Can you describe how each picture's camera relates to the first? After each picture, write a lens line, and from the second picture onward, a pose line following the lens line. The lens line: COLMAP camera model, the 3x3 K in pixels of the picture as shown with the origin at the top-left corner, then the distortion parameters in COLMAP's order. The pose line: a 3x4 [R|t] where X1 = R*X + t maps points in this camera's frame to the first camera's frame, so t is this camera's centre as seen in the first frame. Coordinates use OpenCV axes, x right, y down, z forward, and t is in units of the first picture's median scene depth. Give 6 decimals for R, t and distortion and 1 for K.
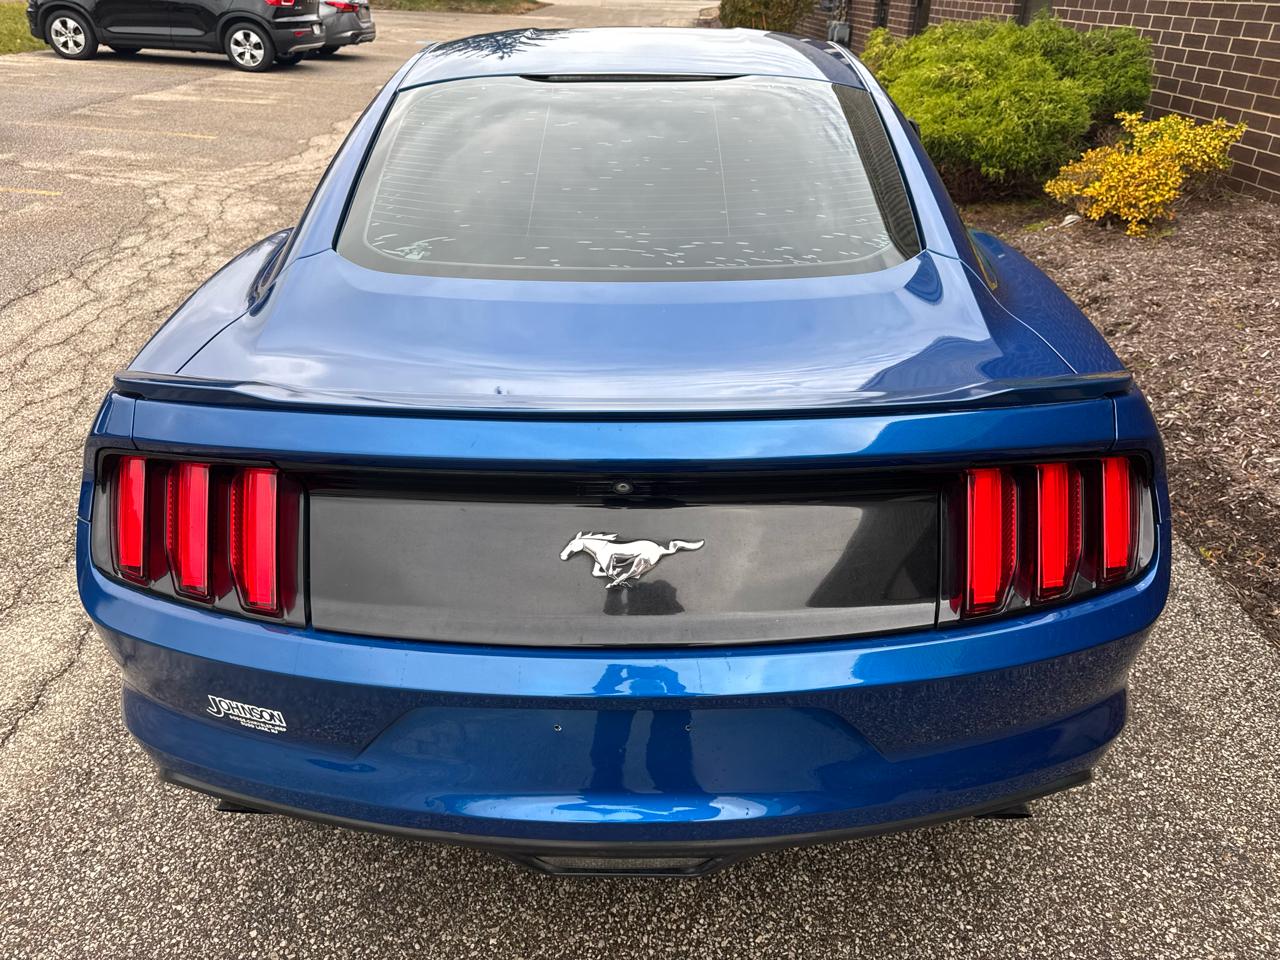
lens RADIAL K [[913.1, 0, 636.0], [0, 913.1, 481.4], [0, 0, 1]] dist [0.015882, -0.017152]
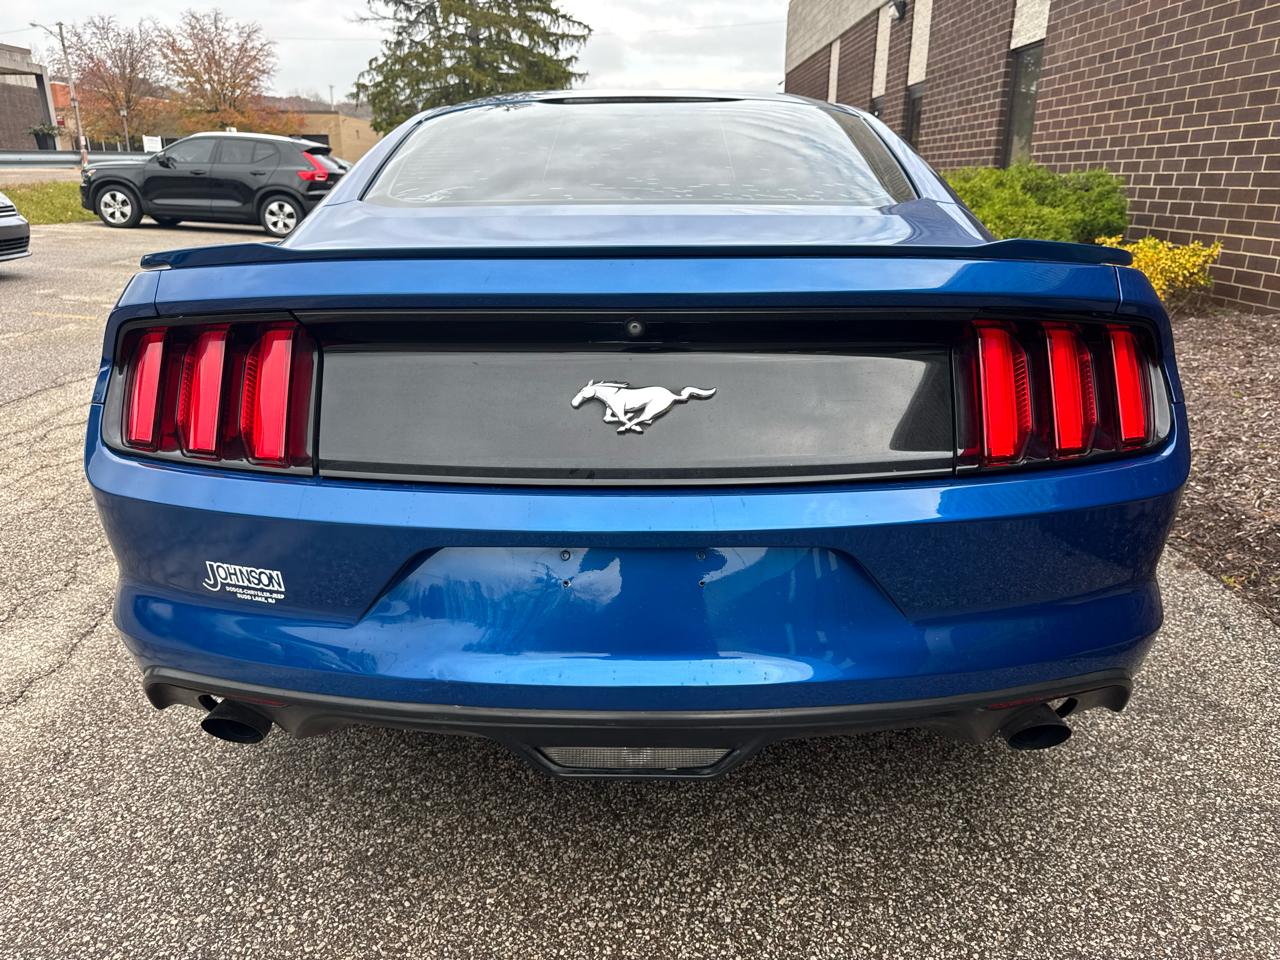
lens RADIAL K [[913.1, 0, 635.3], [0, 913.1, 482.2], [0, 0, 1]] dist [0.015882, -0.017152]
pose [[0.999972, -0.000605, -0.007484, -0.003958], [-0.000780, 0.982991, -0.183654, 0.222531], [0.007468, 0.183654, 0.982963, 0.024058]]
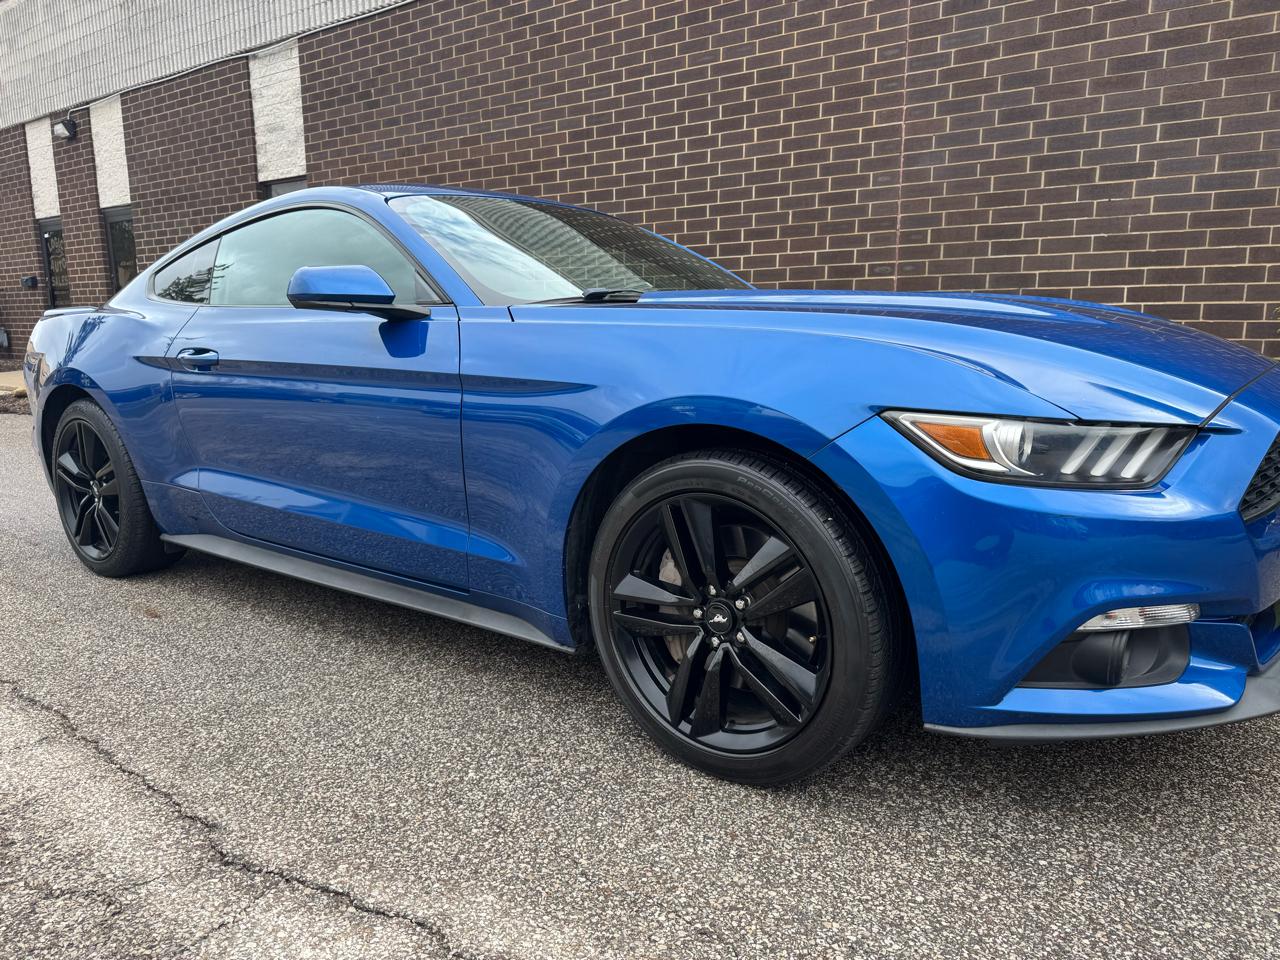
lens RADIAL K [[913.1, 0, 638.9], [0, 913.1, 489.9], [0, 0, 1]] dist [0.015882, -0.017152]
pose [[0.599430, -0.161444, 0.783977, -1.163078], [0.397131, 0.910380, -0.116173, 0.070368], [-0.694961, 0.380979, 0.609823, 0.480059]]
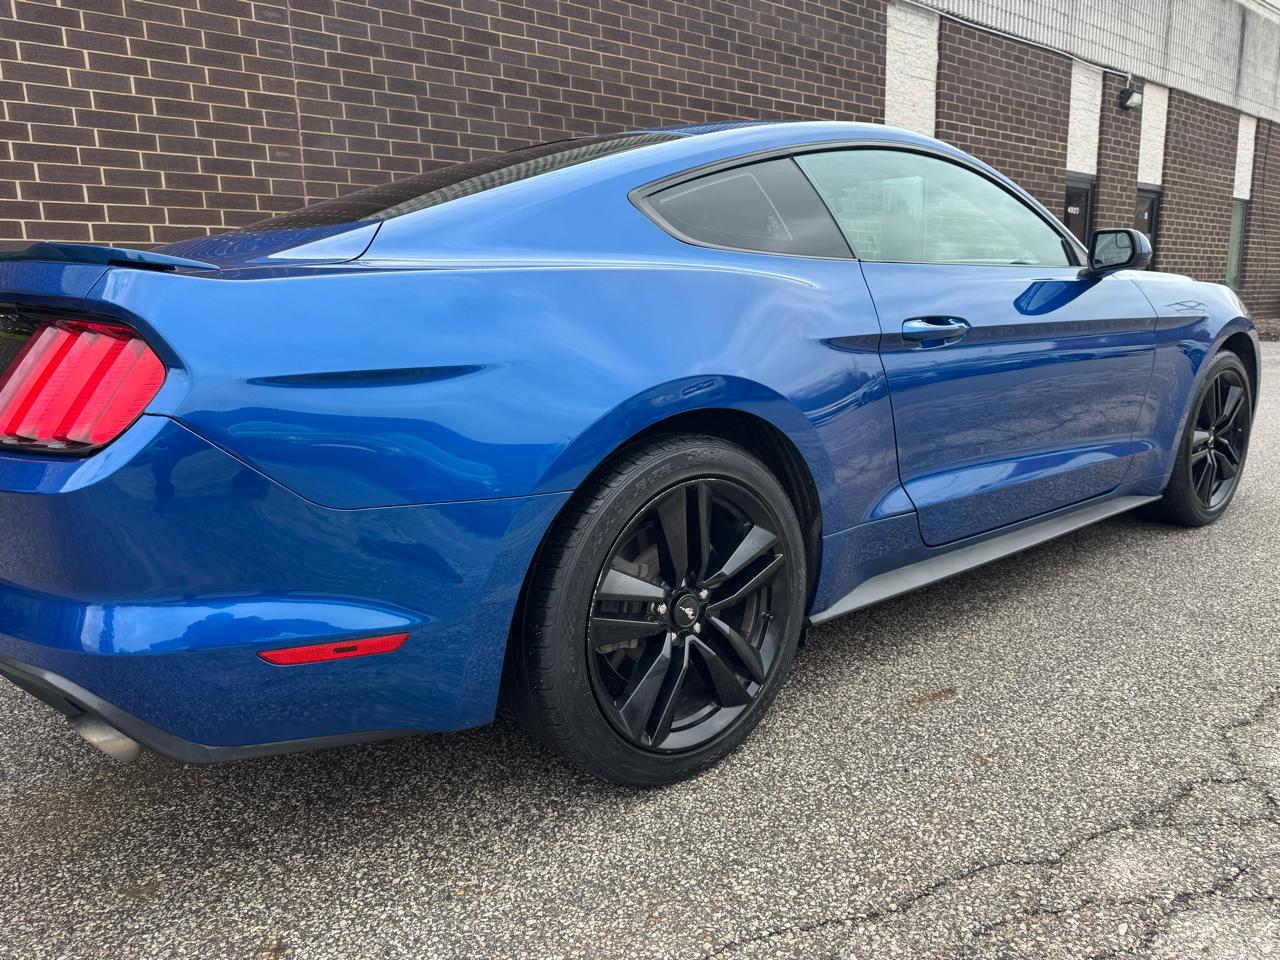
lens RADIAL K [[913.1, 0, 643.7], [0, 913.1, 483.3], [0, 0, 1]] dist [0.015882, -0.017152]
pose [[-0.650570, -0.140781, 0.746284, -1.024101], [0.379767, 0.790678, 0.480215, -1.121588], [-0.657675, 0.595827, -0.460927, 2.697607]]
